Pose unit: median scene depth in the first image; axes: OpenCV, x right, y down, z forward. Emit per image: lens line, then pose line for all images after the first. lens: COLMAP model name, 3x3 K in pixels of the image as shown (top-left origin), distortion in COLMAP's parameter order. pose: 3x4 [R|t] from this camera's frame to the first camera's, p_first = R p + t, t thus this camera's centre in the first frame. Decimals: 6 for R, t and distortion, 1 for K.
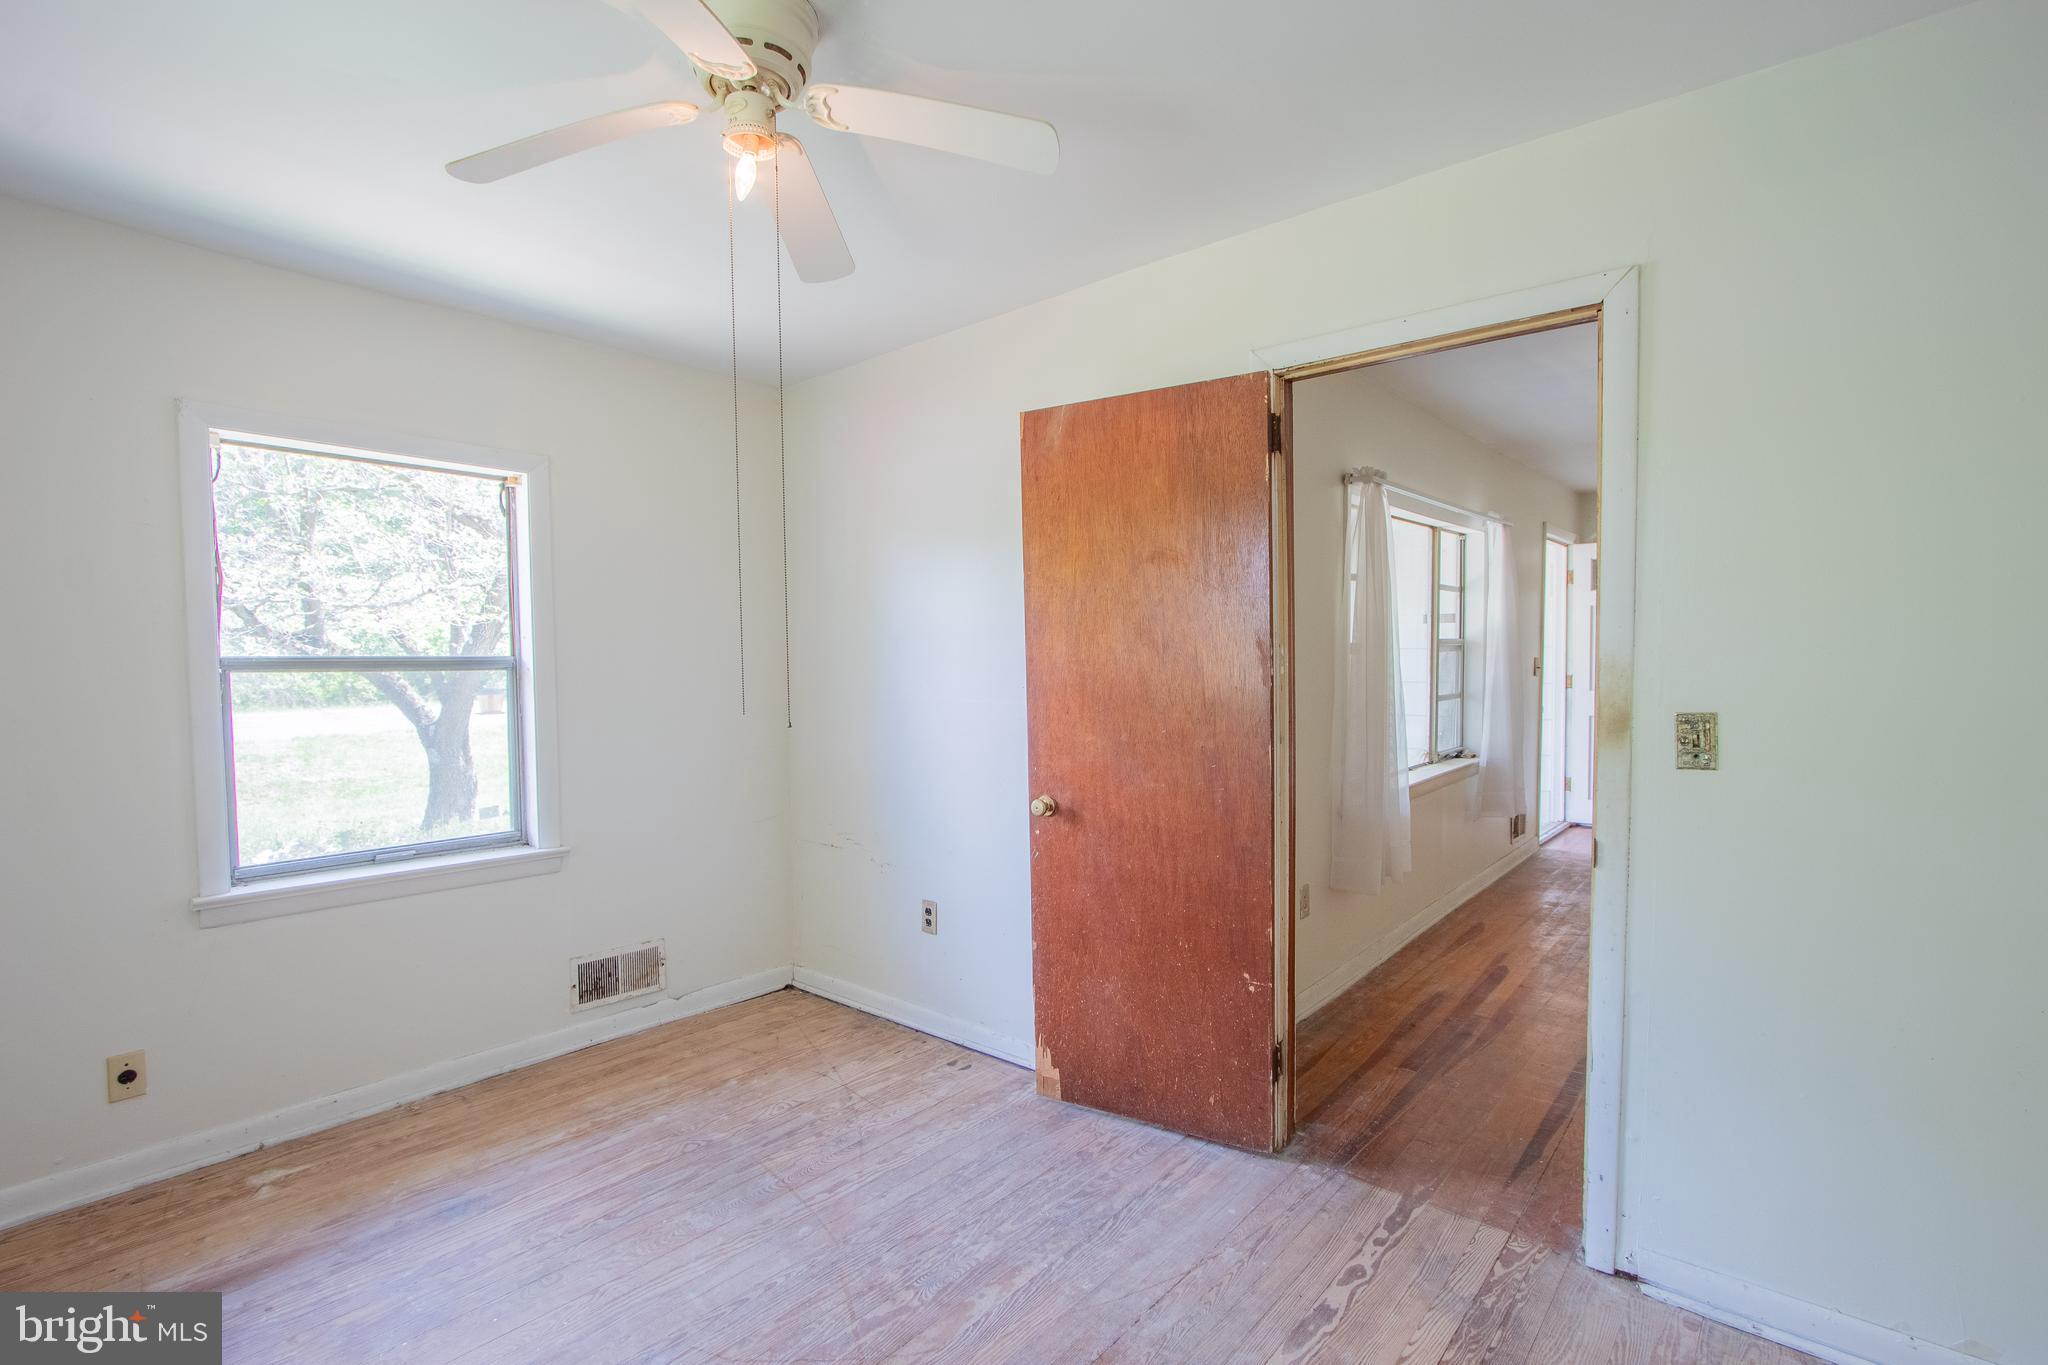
lens RADIAL K [[982.2, 0, 1014.2], [0, 982.2, 685.3], [0, 0, 1]] dist [-0.005984, 0.001117]
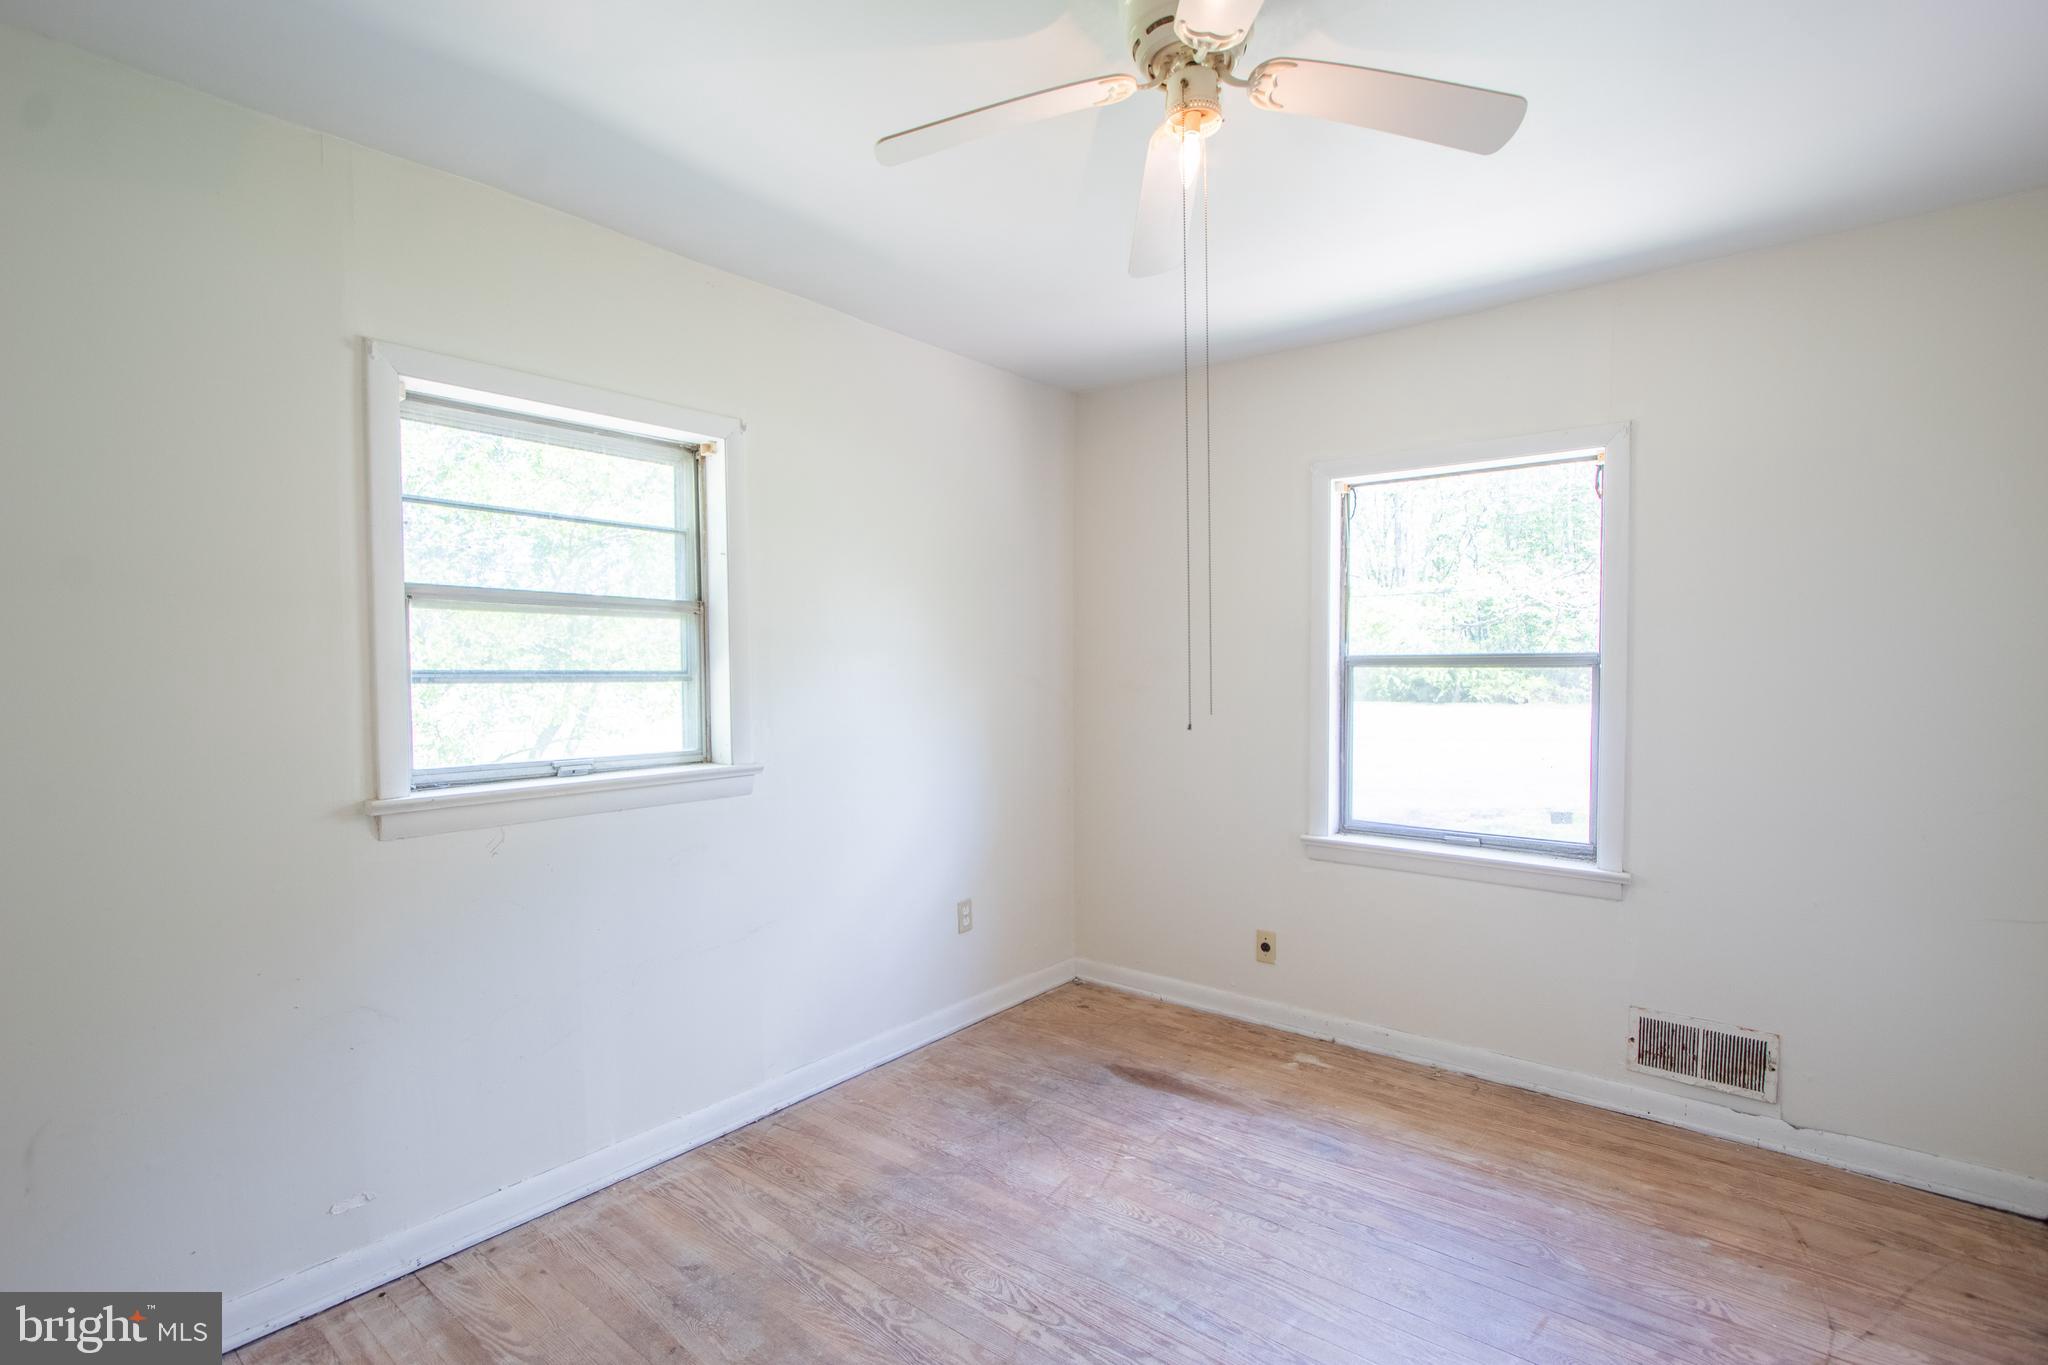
lens RADIAL K [[982.2, 0, 1021.1], [0, 982.2, 687.9], [0, 0, 1]] dist [-0.005984, 0.001117]
pose [[0.009767, 0.028380, -0.999549, 0.446786], [-0.019865, 0.999405, 0.028182, -0.012933], [0.999755, 0.019581, 0.010325, 0.525344]]
